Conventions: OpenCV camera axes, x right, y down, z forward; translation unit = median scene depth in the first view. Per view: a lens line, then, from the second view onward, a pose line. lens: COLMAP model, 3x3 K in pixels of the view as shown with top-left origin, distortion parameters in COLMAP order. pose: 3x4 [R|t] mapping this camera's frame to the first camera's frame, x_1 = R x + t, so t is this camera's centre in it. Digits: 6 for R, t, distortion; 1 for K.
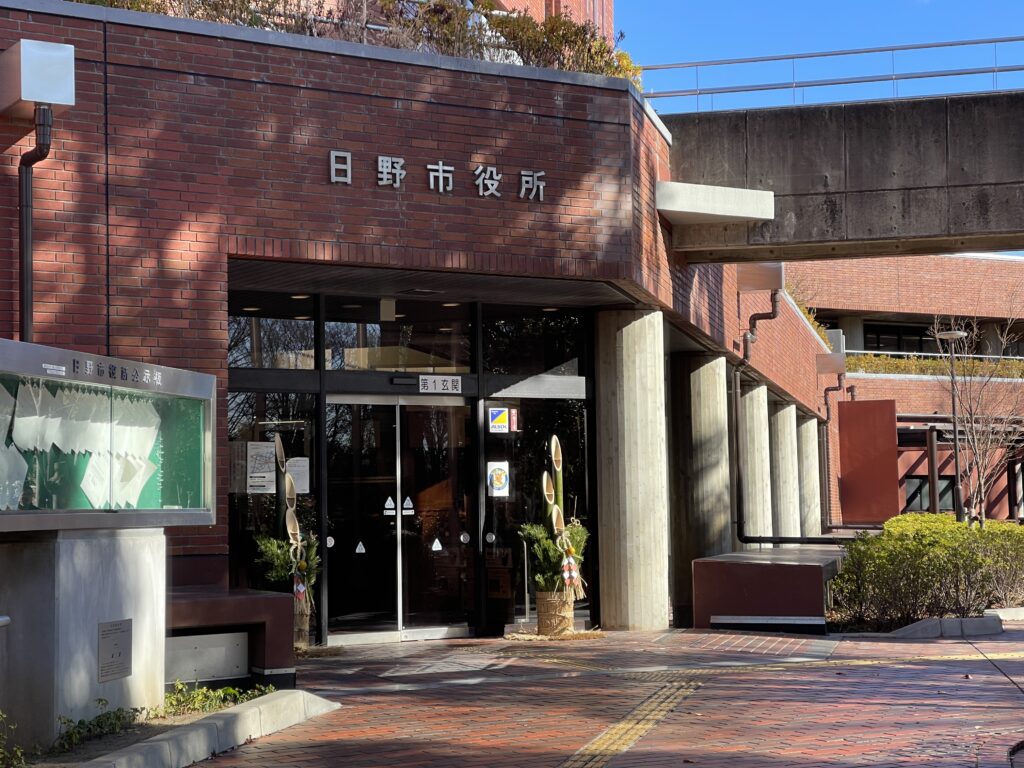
lens RADIAL K [[1934.1, 0, 518.4], [0, 1934.1, 390.8], [0, 0, 1]] dist [0.248818, 0.000000]
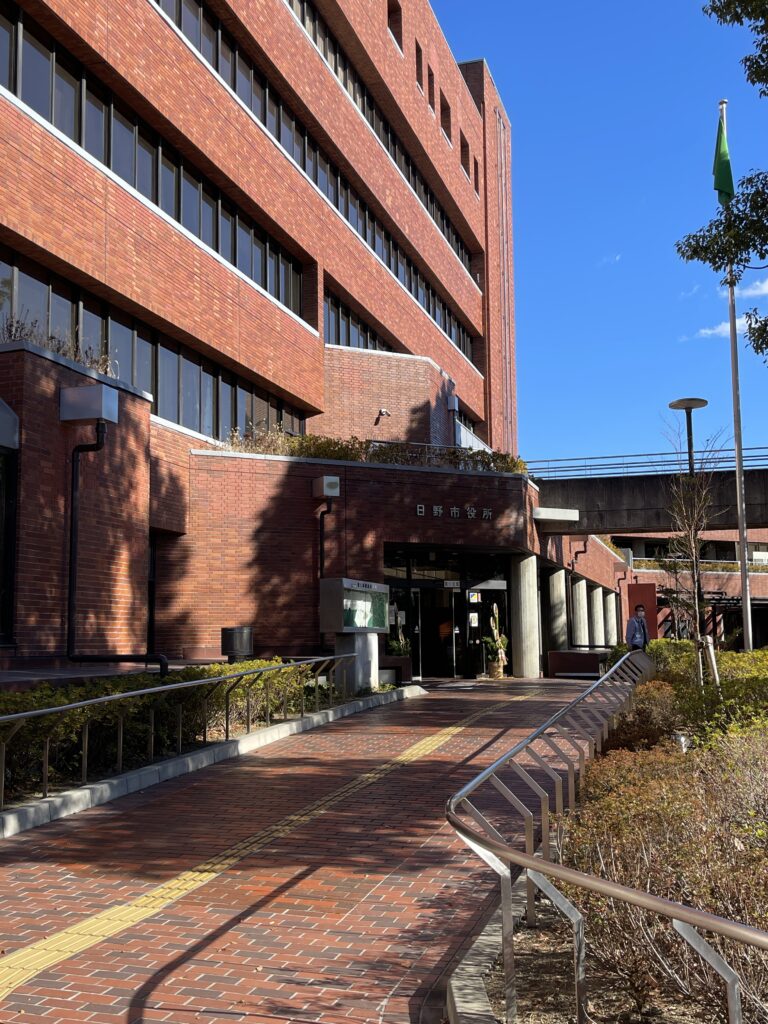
lens RADIAL K [[1082.8, 0, 369.7], [0, 1082.8, 509.5], [0, 0, 1]] dist [0.011898, 0.000000]
pose [[0.996048, -0.004153, -0.088720, -0.021015], [-0.000875, 0.998398, -0.056567, -0.022143], [0.088813, 0.056421, 0.994449, -0.517781]]
